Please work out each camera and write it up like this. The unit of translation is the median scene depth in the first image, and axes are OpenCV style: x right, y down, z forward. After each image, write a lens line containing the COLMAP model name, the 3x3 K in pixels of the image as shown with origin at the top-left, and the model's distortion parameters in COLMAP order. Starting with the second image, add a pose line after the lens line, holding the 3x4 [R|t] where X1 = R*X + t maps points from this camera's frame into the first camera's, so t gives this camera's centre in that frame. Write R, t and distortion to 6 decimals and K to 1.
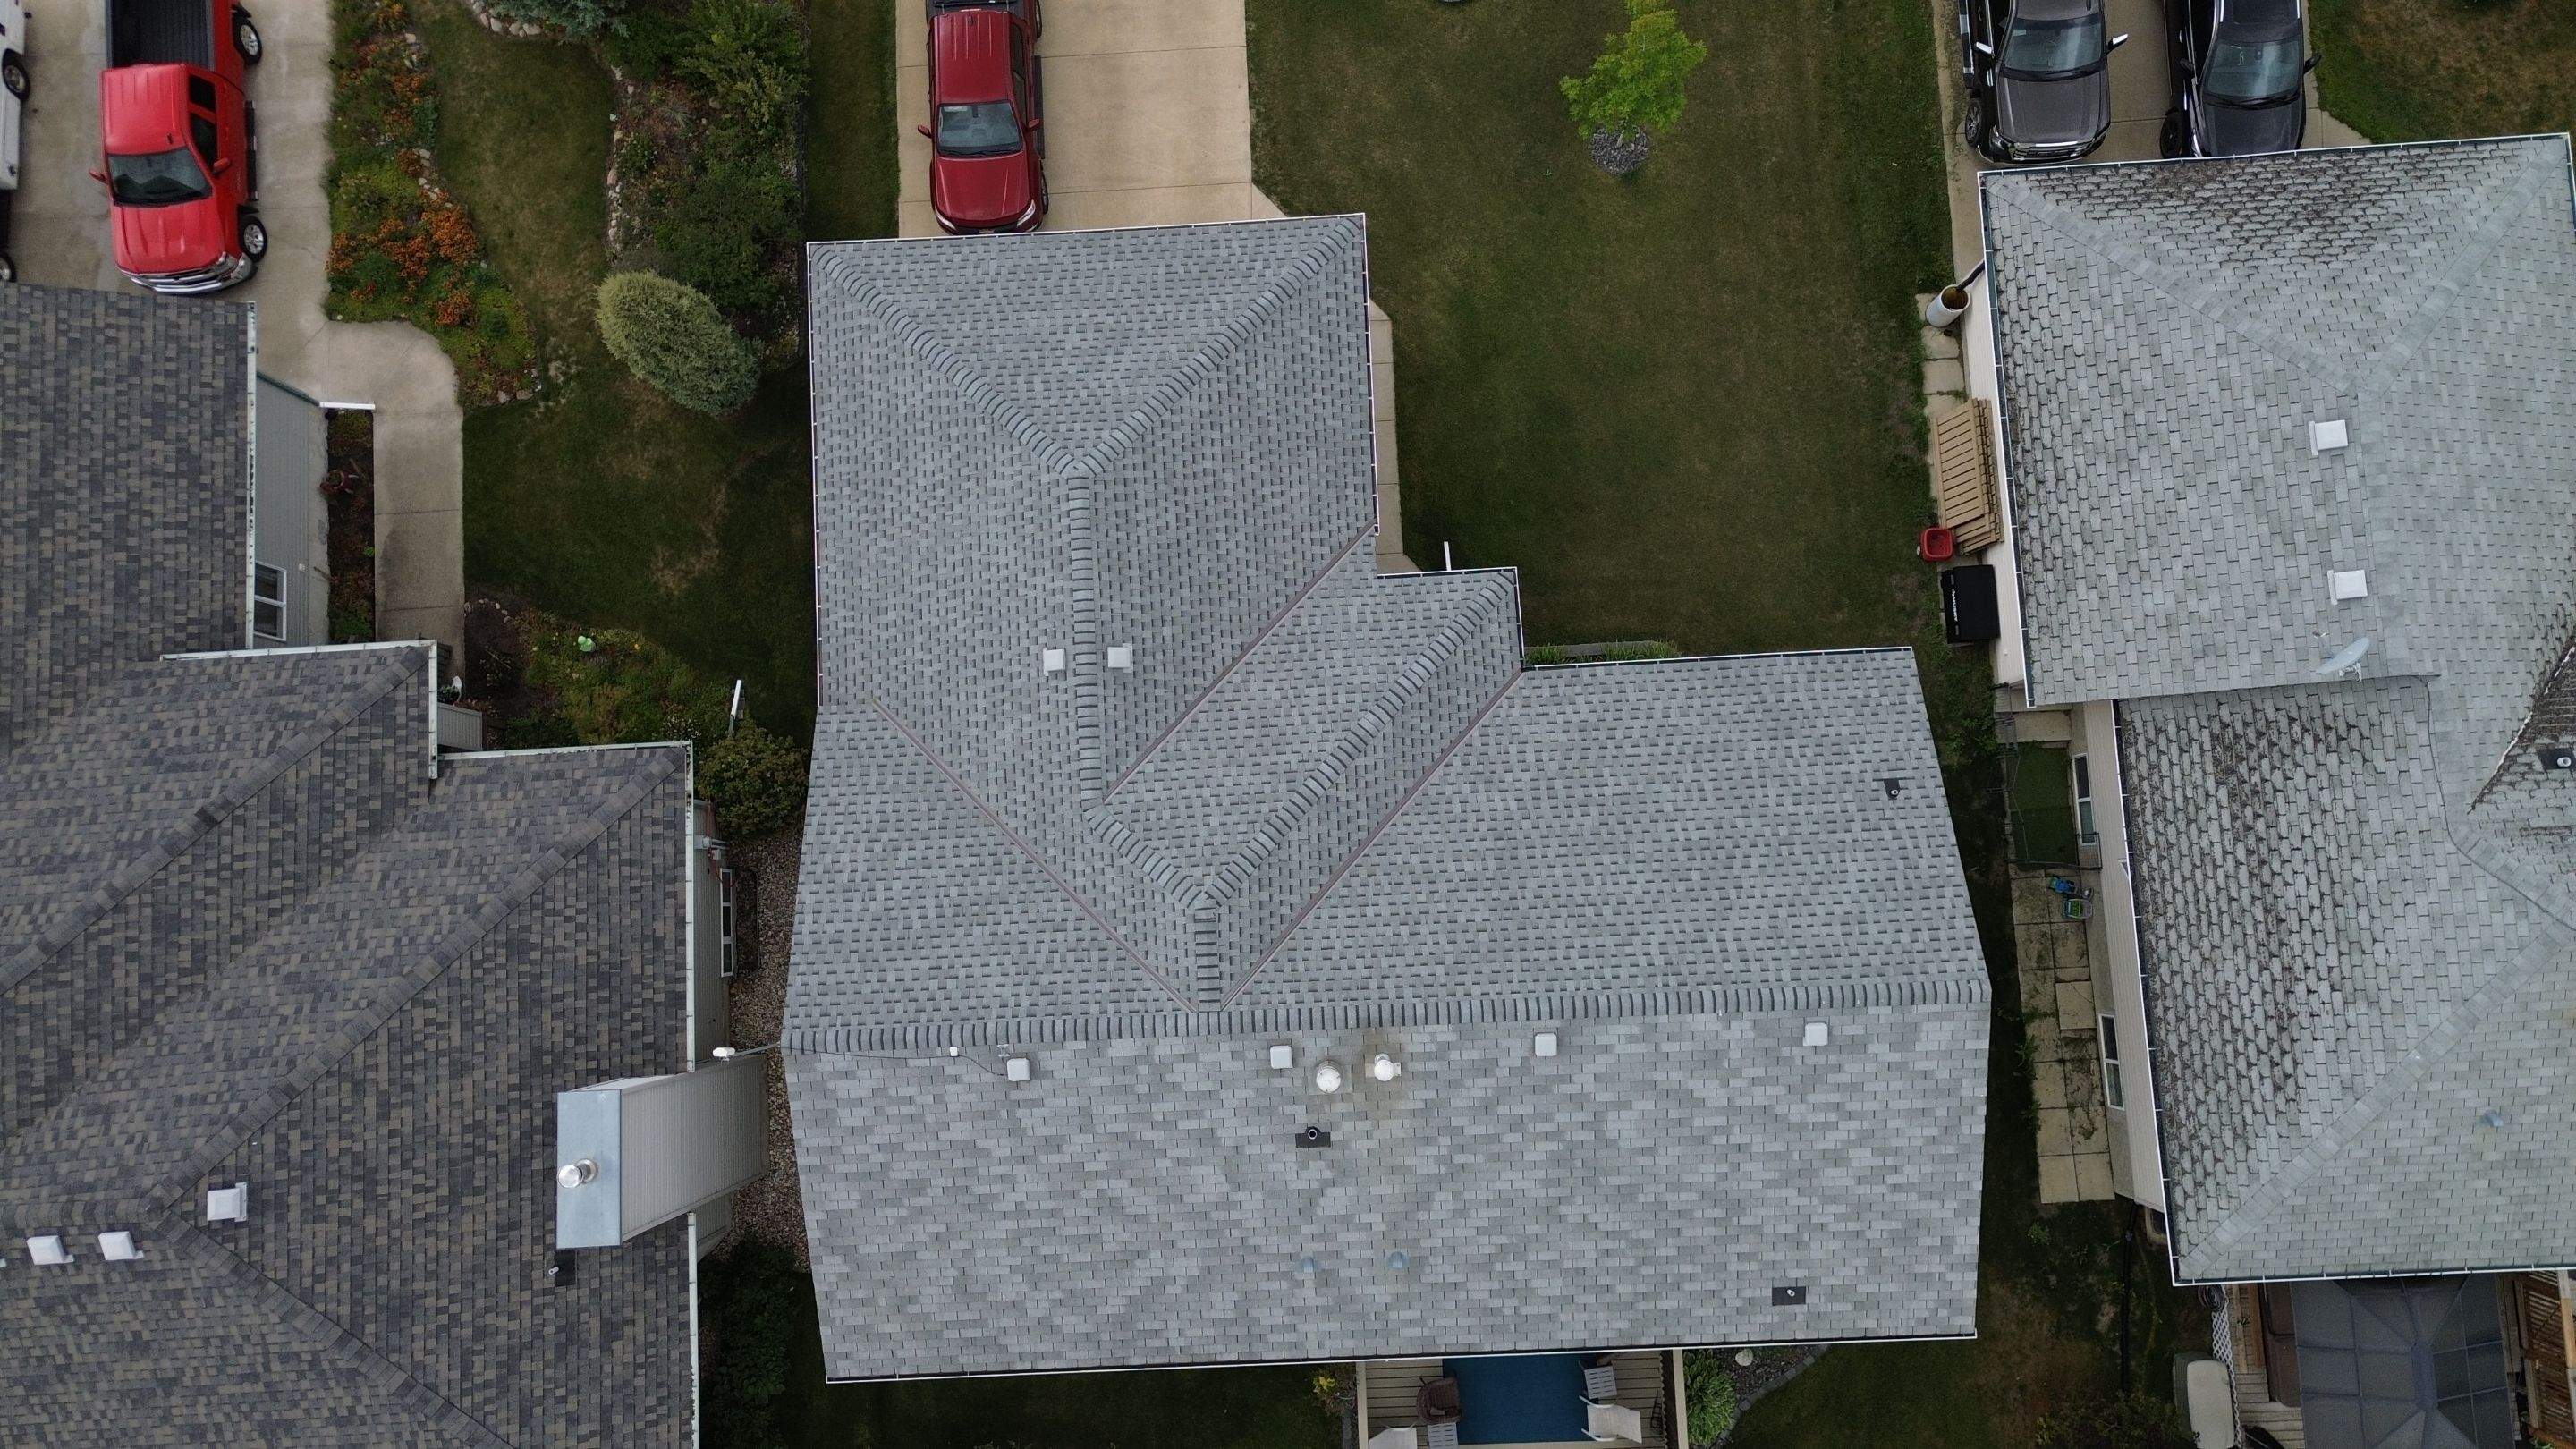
lens RADIAL K [[1866.3, 0, 1290.8], [0, 1866.3, 709.5], [0, 0, 1]] dist [0.073152, -0.066087]
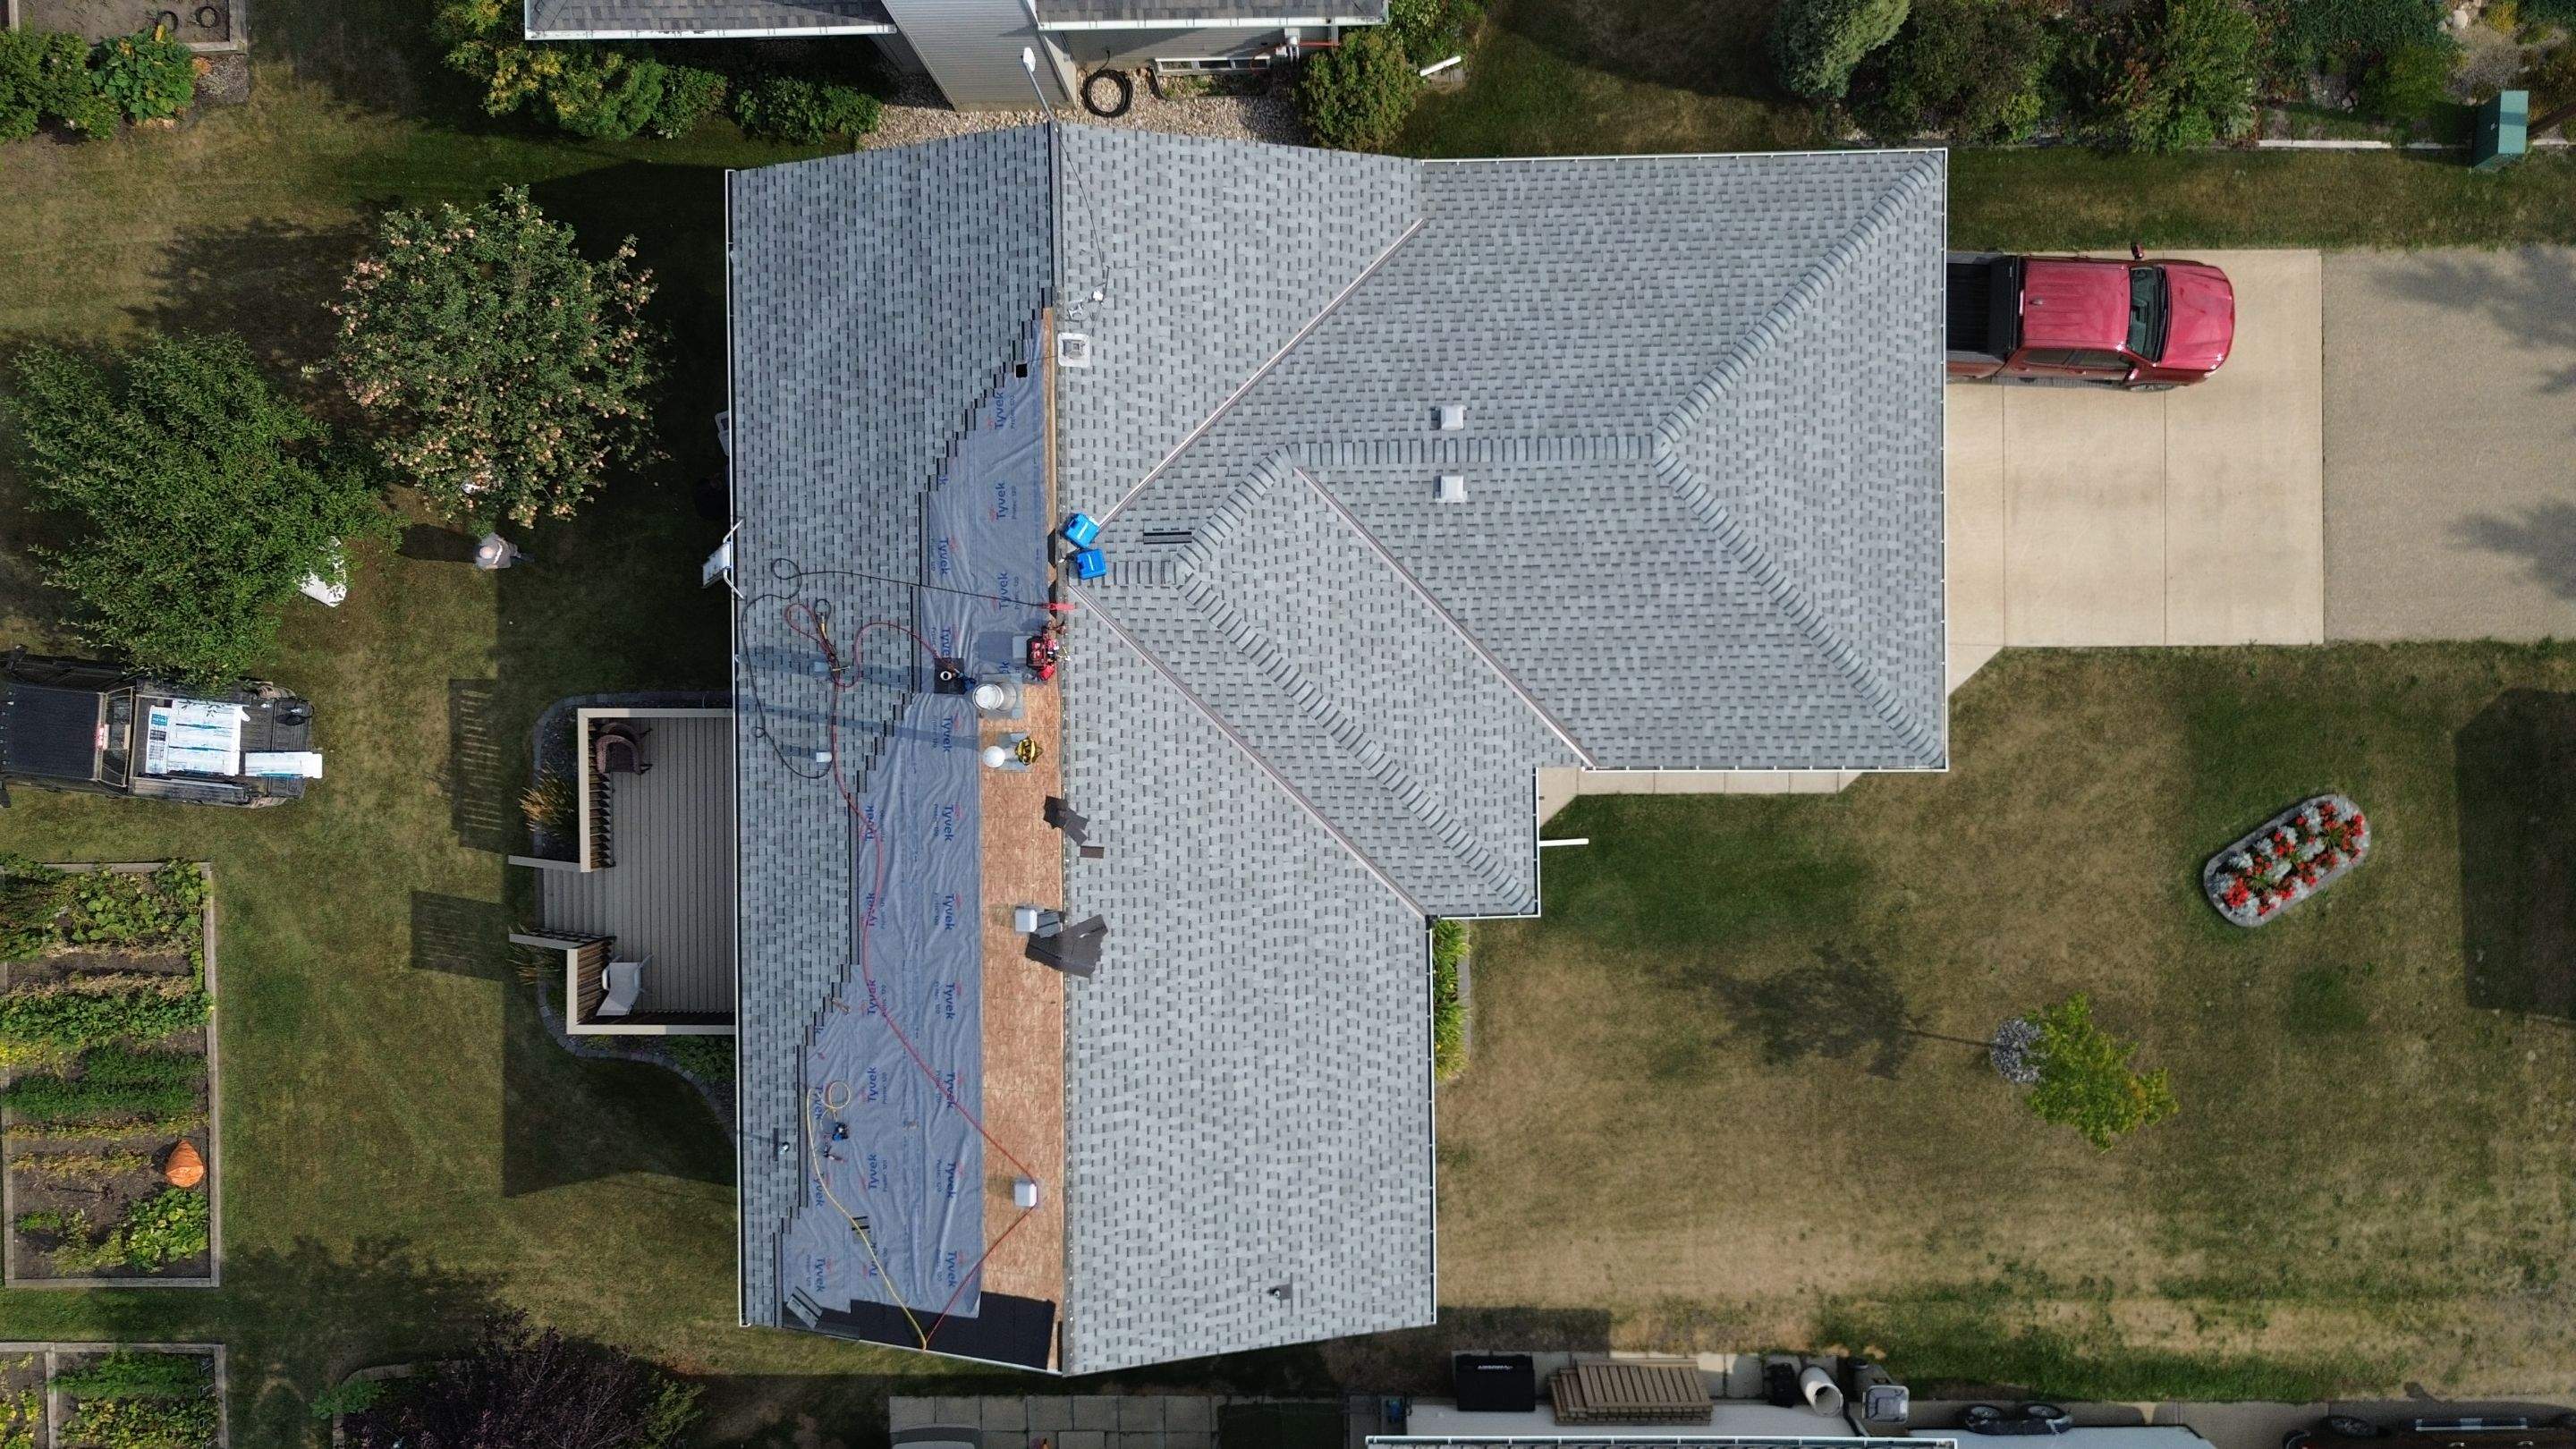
lens RADIAL K [[1866.3, 0, 1282.7], [0, 1866.3, 728.8], [0, 0, 1]] dist [0.073152, -0.066087]
pose [[-0.036594, 0.998403, 0.043040, -0.008924], [-0.988908, -0.042383, 0.142353, -0.082538], [0.143950, -0.037353, 0.988880, 0.061138]]
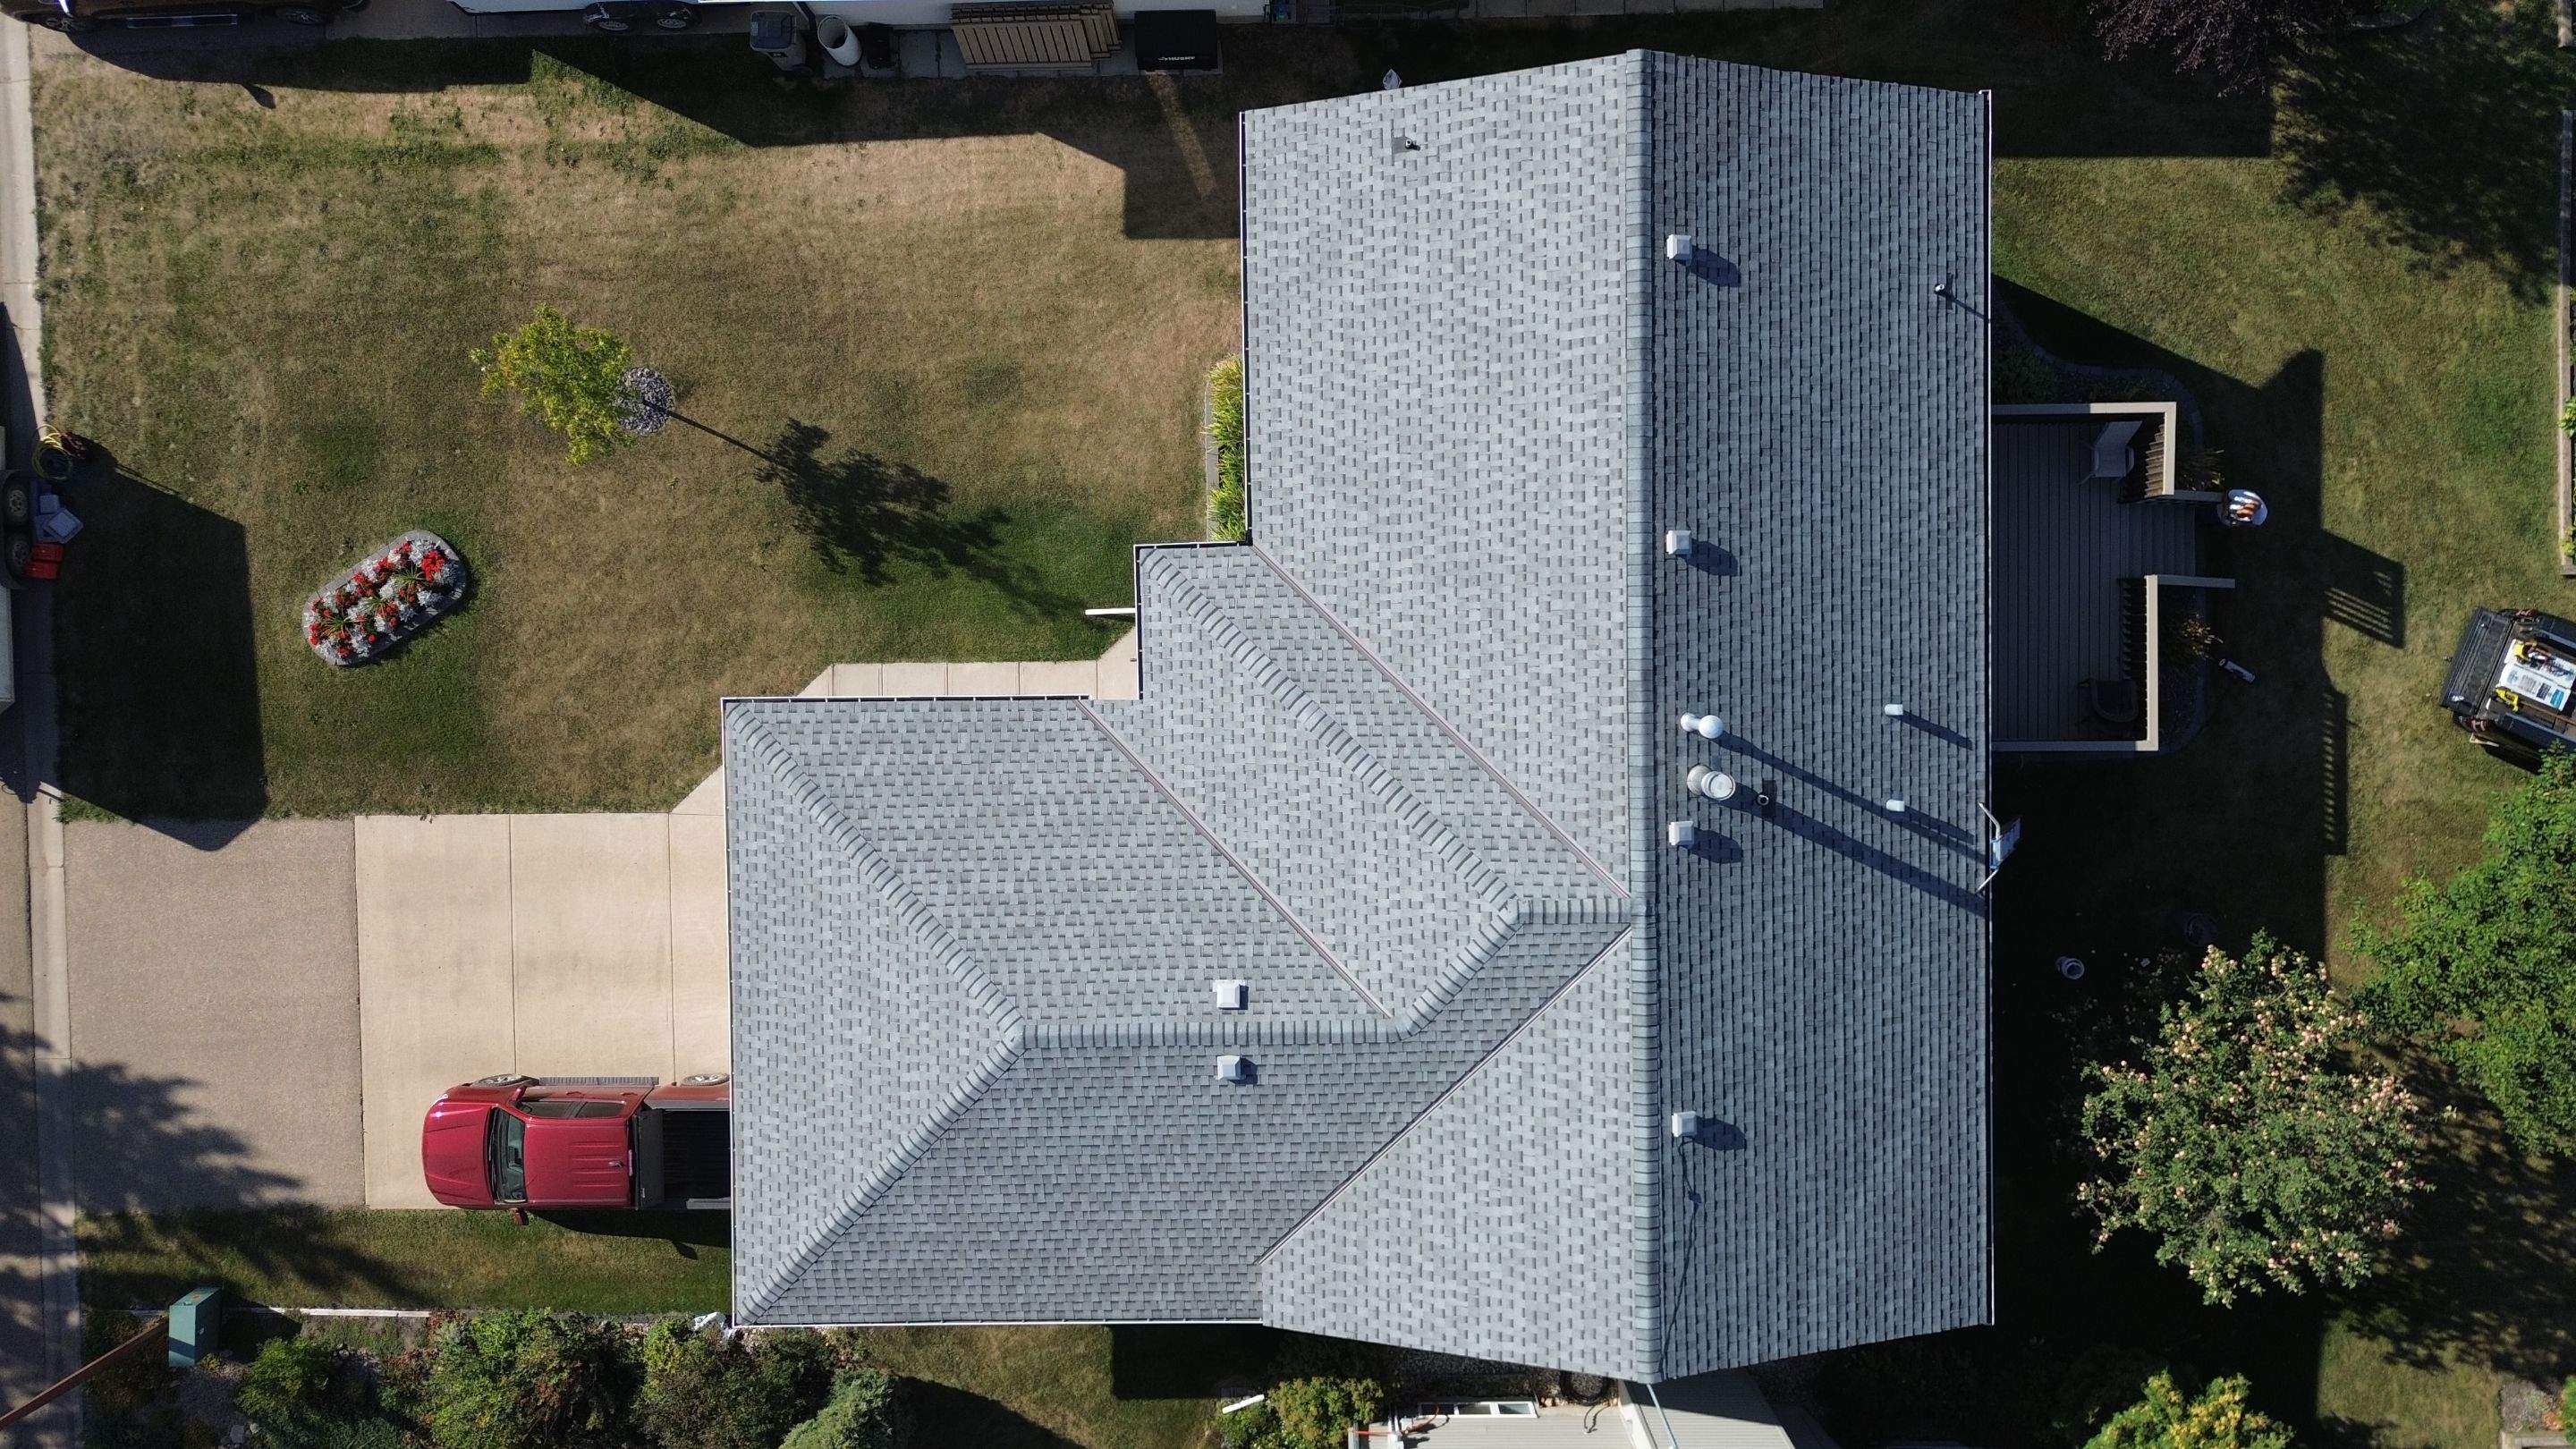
lens RADIAL K [[1866.3, 0, 1291.5], [0, 1866.3, 714.0], [0, 0, 1]] dist [0.073152, -0.066087]
pose [[0.033338, -0.999442, -0.001990, 0.046100], [0.995374, 0.033022, 0.090219, -0.083545], [-0.090103, -0.004988, 0.995920, 0.103192]]
